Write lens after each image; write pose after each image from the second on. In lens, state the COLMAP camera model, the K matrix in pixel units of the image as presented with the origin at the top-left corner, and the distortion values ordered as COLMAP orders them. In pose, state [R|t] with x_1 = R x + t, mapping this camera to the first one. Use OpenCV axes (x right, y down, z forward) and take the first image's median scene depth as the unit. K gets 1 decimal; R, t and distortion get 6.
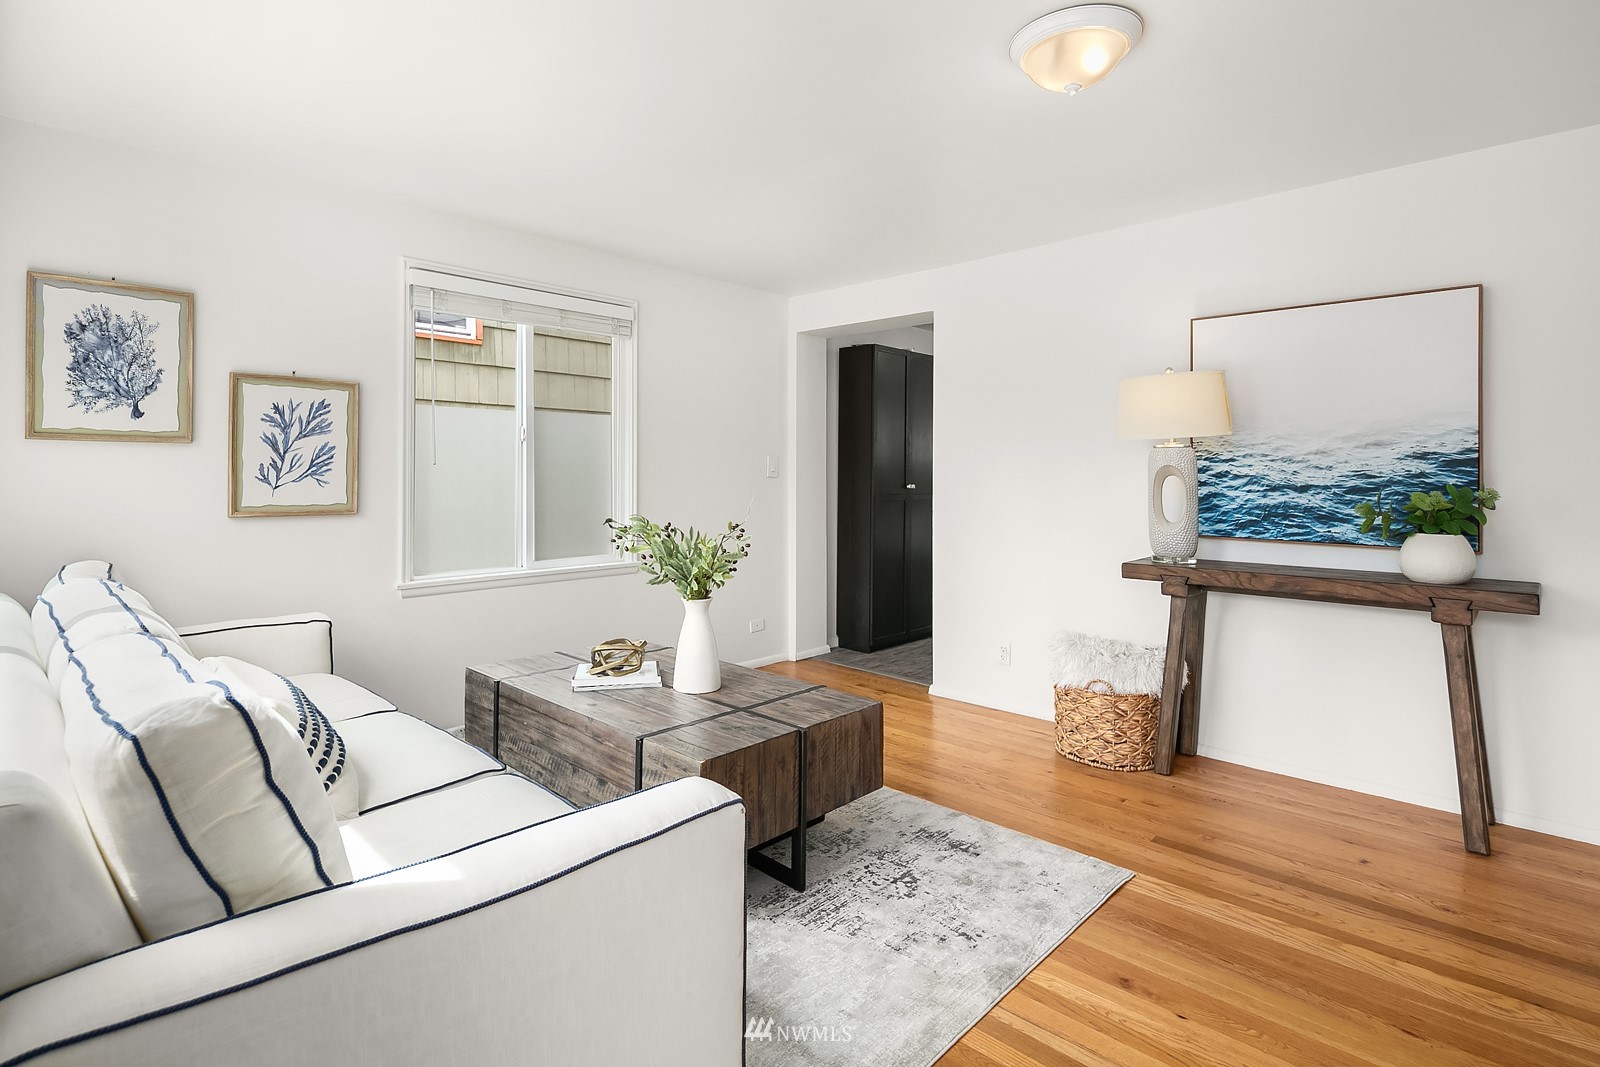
lens RADIAL K [[773.2, 0, 783.4], [0, 773.2, 467.9], [0, 0, 1]] dist [0.004487, -0.001883]
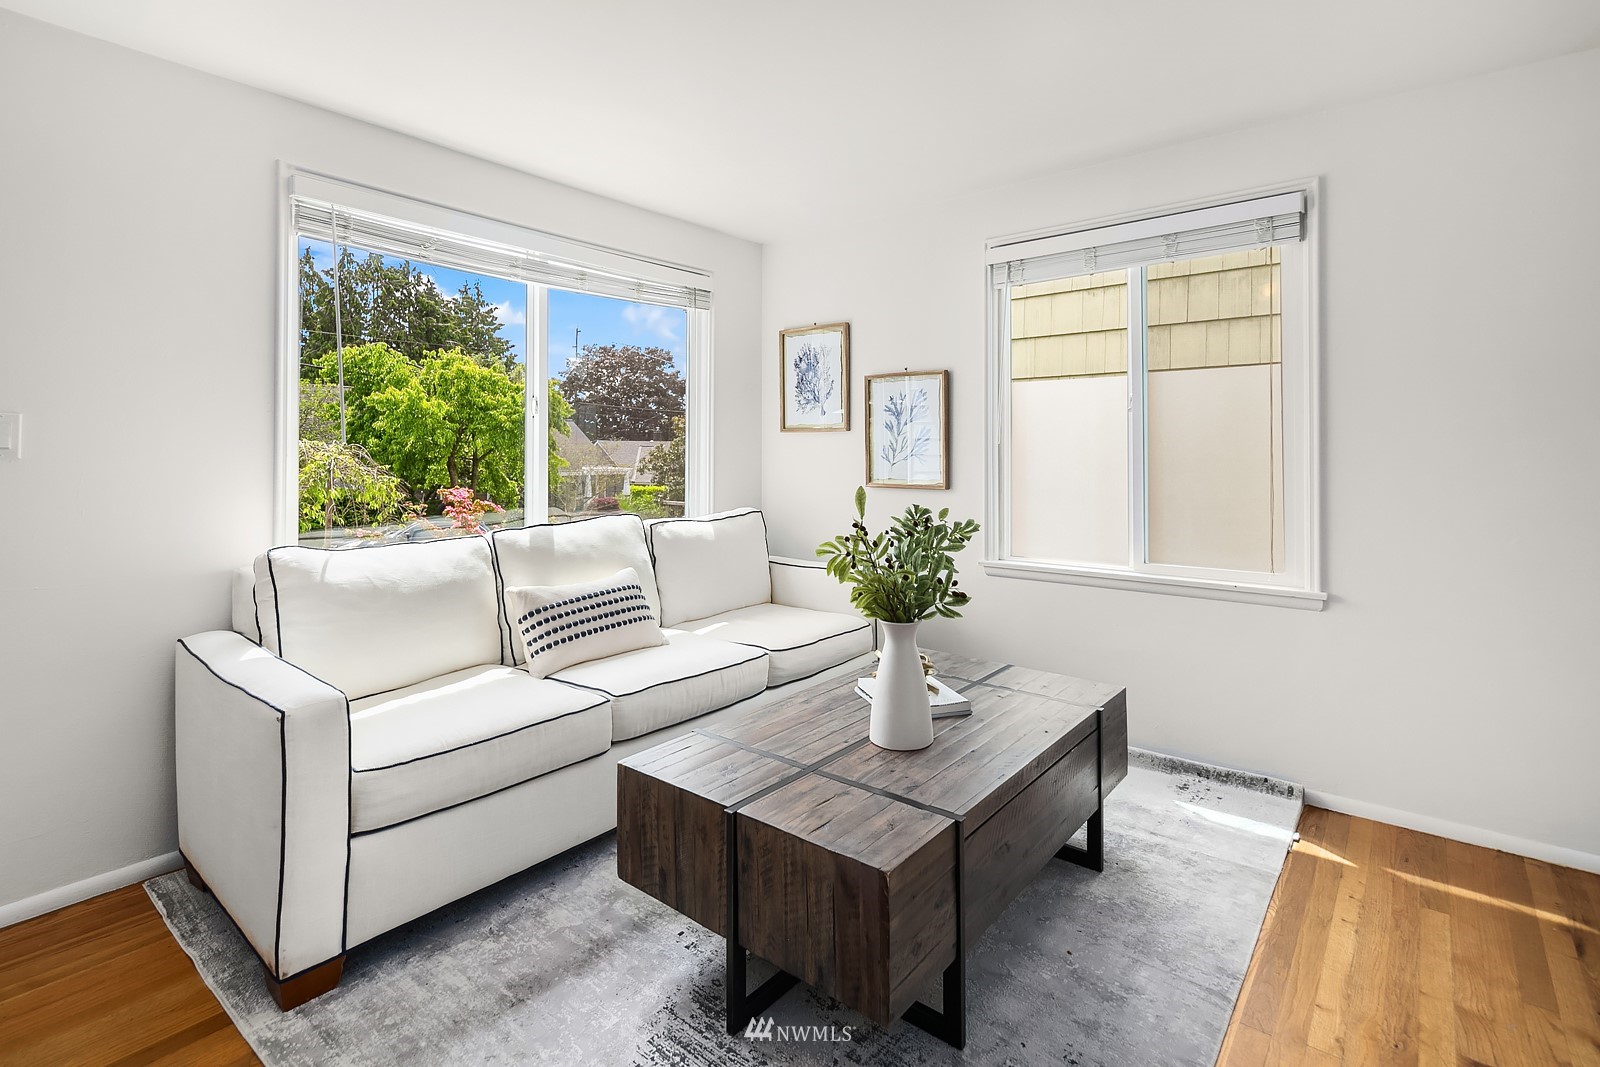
lens RADIAL K [[773.2, 0, 782.6], [0, 773.2, 443.8], [0, 0, 1]] dist [0.004487, -0.001883]
pose [[0.079874, -0.012017, -0.996733, 0.550818], [0.014513, 0.999835, -0.010891, 0.003339], [0.996699, -0.013595, 0.080035, 0.726263]]
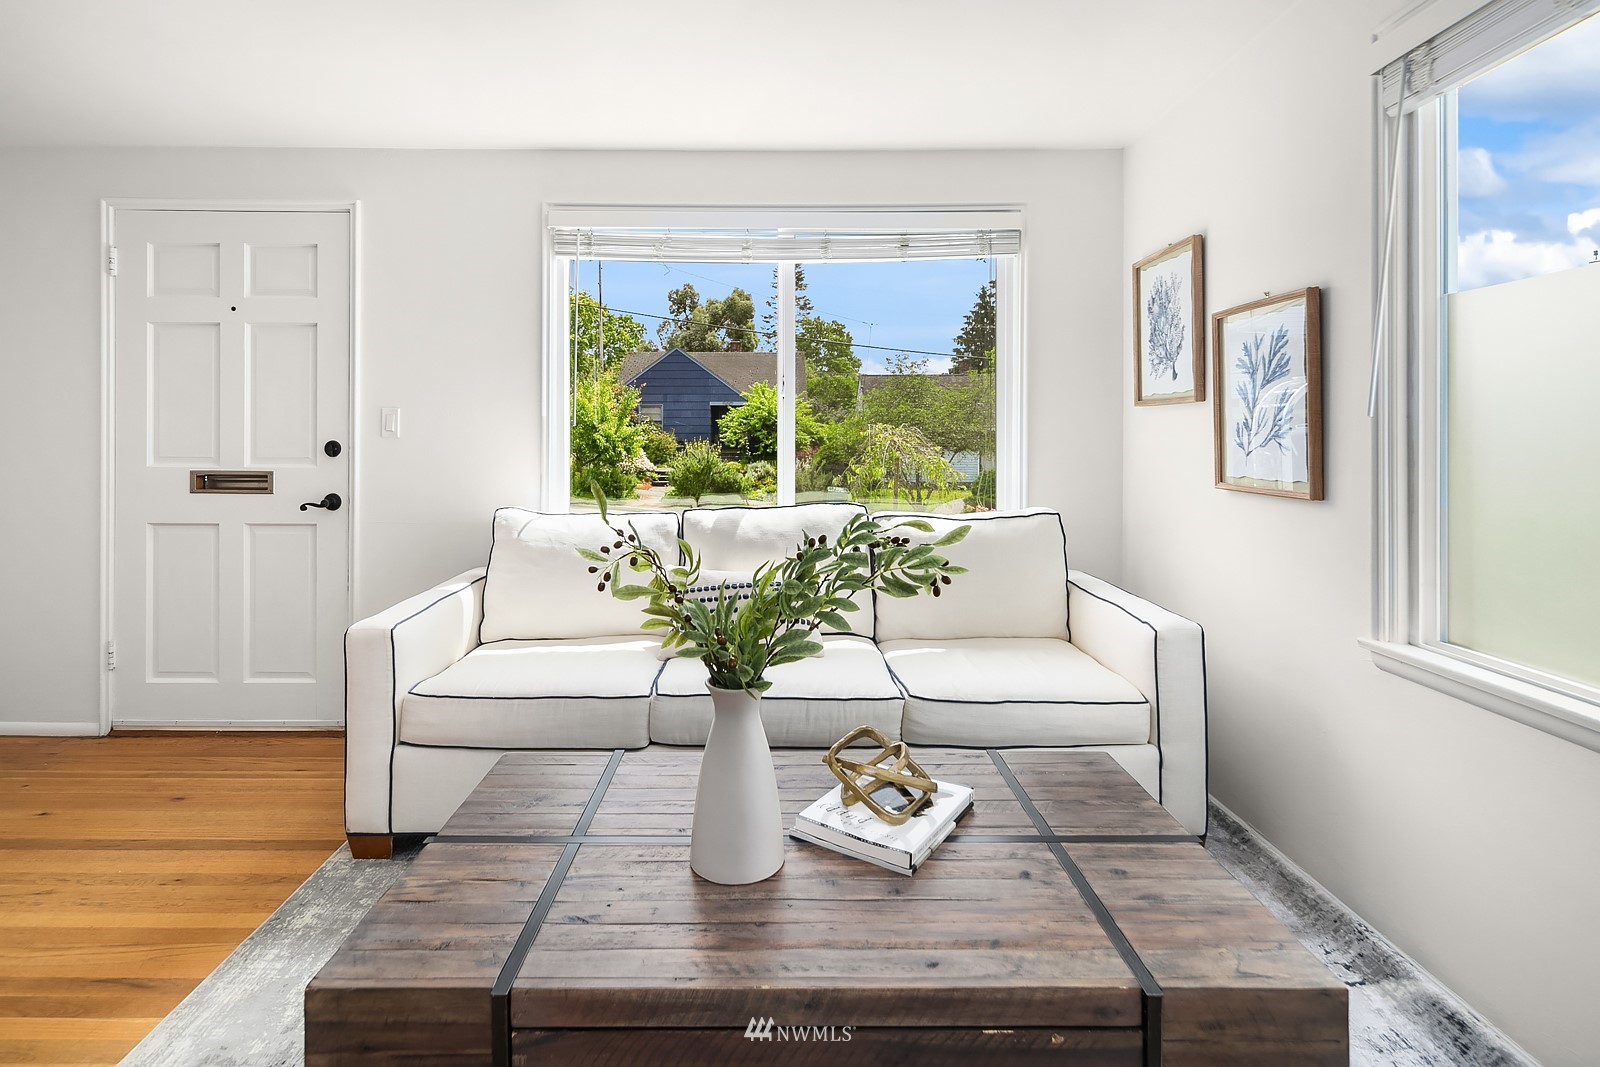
lens RADIAL K [[773.2, 0, 777.0], [0, 773.2, 435.1], [0, 0, 1]] dist [0.004487, -0.001883]
pose [[-0.712574, 0.000492, -0.701597, 0.196214], [0.009316, 0.999918, -0.008760, 0.009275], [0.701535, -0.012779, -0.712520, 1.211838]]
